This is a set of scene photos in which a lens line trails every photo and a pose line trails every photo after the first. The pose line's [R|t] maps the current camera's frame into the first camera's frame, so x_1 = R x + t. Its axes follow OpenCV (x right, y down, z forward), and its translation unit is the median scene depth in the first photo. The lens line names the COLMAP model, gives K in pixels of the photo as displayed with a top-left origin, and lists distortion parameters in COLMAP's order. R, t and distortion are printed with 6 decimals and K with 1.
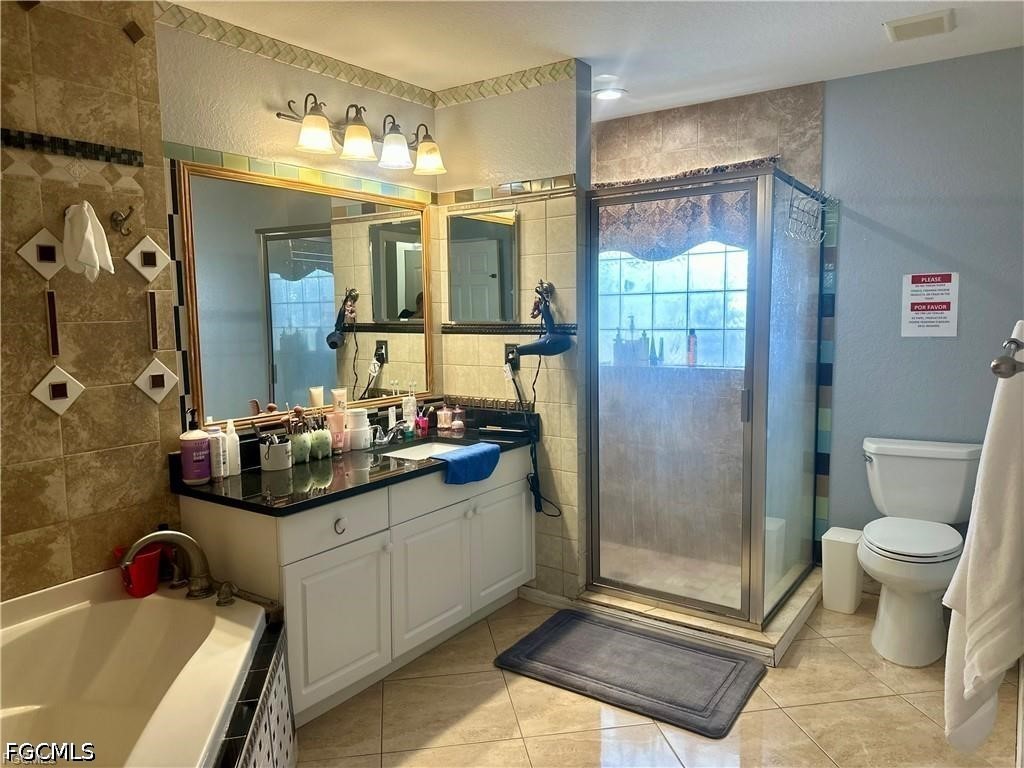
lens RADIAL K [[723.7, 0, 517.5], [0, 723.7, 383.5], [0, 0, 1]] dist [0.043331, -0.056472]
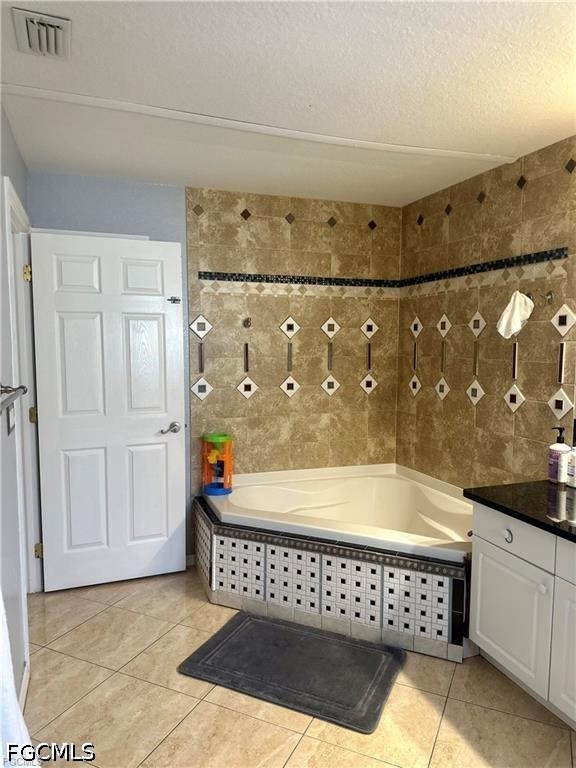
lens RADIAL K [[542.8, 0, 286.0], [0, 542.8, 387.4], [0, 0, 1]] dist [0.043331, -0.056472]
pose [[-0.584355, 0.081911, -0.807354, 0.747390], [-0.075068, 0.985171, 0.154285, -0.175453], [0.808019, 0.150763, -0.569540, 1.264757]]
